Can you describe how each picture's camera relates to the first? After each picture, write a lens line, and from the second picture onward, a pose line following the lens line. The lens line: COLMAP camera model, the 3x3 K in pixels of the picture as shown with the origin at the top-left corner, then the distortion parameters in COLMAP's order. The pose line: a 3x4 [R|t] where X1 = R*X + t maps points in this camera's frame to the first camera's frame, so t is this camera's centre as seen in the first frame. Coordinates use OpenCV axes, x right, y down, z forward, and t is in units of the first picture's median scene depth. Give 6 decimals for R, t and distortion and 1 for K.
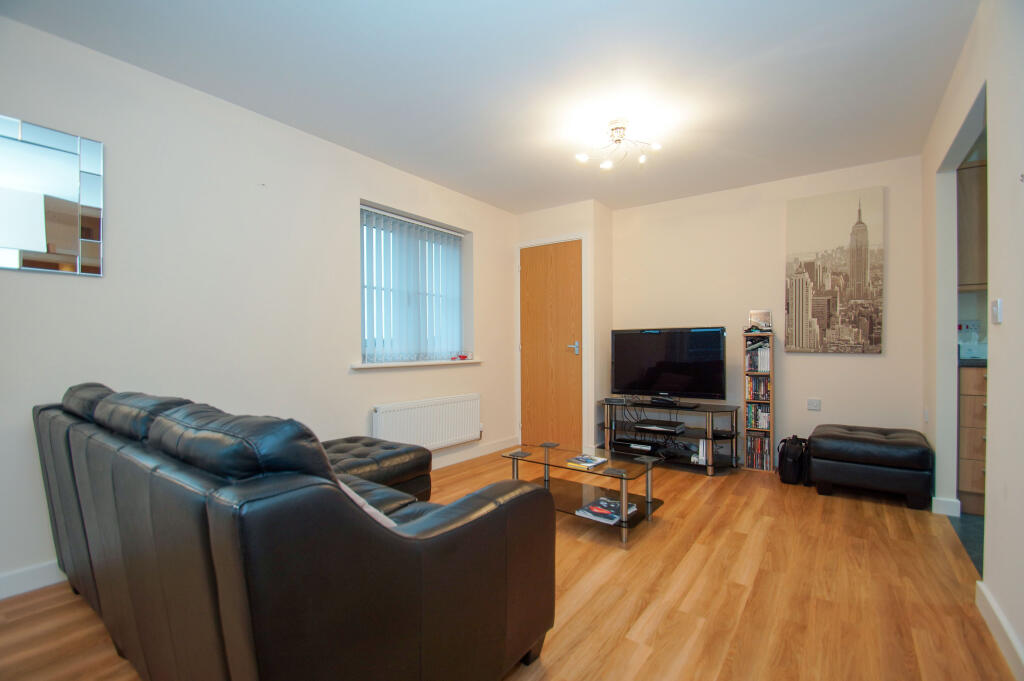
lens RADIAL K [[456.5, 0, 513.0], [0, 456.5, 348.5], [0, 0, 1]] dist [0.015107, -0.018342]
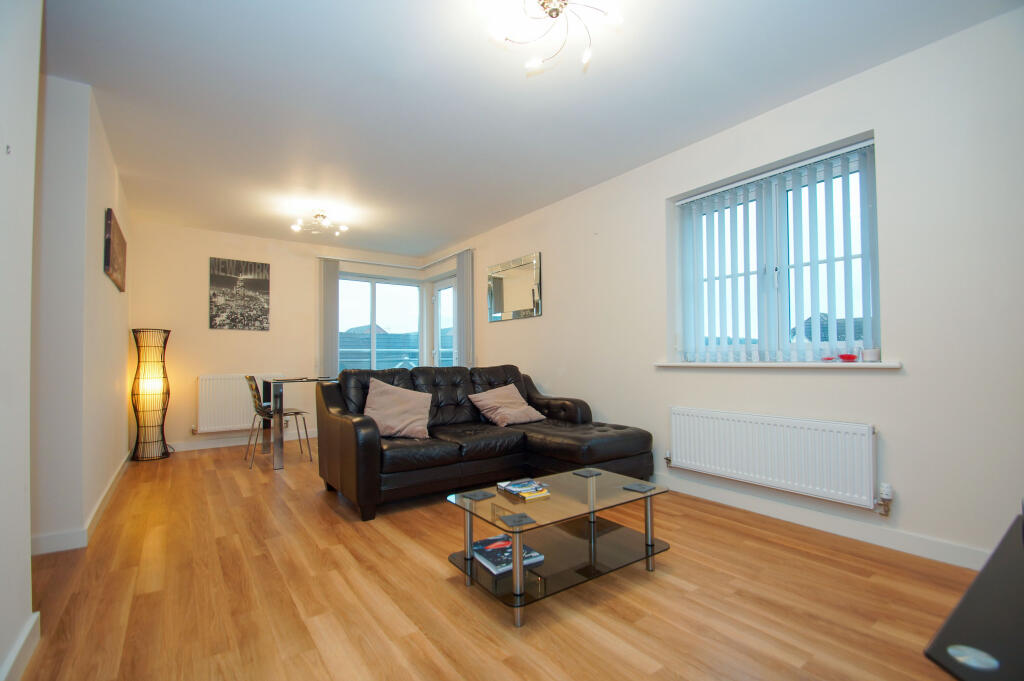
lens RADIAL K [[456.5, 0, 513.0], [0, 456.5, 348.5], [0, 0, 1]] dist [0.015107, -0.018342]
pose [[-0.310991, -0.011924, -0.950338, 1.012285], [0.006464, 0.999872, -0.014661, 0.023963], [0.950391, -0.010702, -0.310874, 1.365608]]
